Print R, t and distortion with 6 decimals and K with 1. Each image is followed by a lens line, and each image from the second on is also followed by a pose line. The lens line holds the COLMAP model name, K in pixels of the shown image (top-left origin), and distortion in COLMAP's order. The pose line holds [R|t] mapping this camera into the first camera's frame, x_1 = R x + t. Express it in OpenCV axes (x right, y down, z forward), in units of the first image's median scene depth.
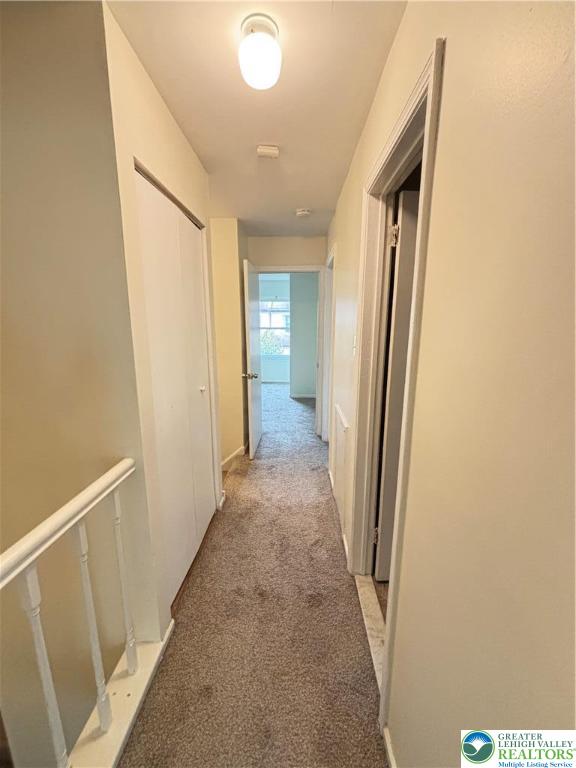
lens RADIAL K [[309.9, 0, 288.0], [0, 309.9, 384.0], [0, 0, 1]] dist [0.002616, -0.000436]
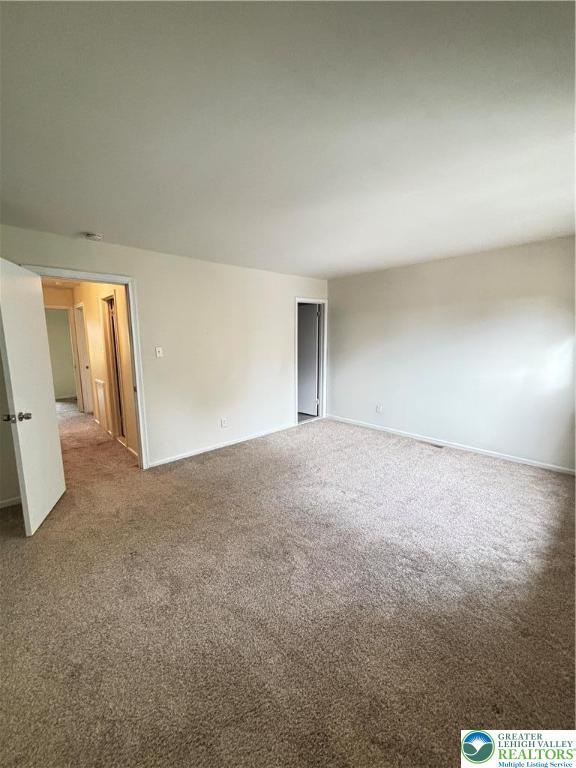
lens RADIAL K [[309.9, 0, 288.0], [0, 309.9, 384.0], [0, 0, 1]] dist [0.002616, -0.000436]
pose [[0.730447, -0.100757, 0.675496, -0.211908], [0.144600, 0.989451, -0.008776, 0.190960], [-0.667486, 0.104087, 0.737311, -0.936950]]
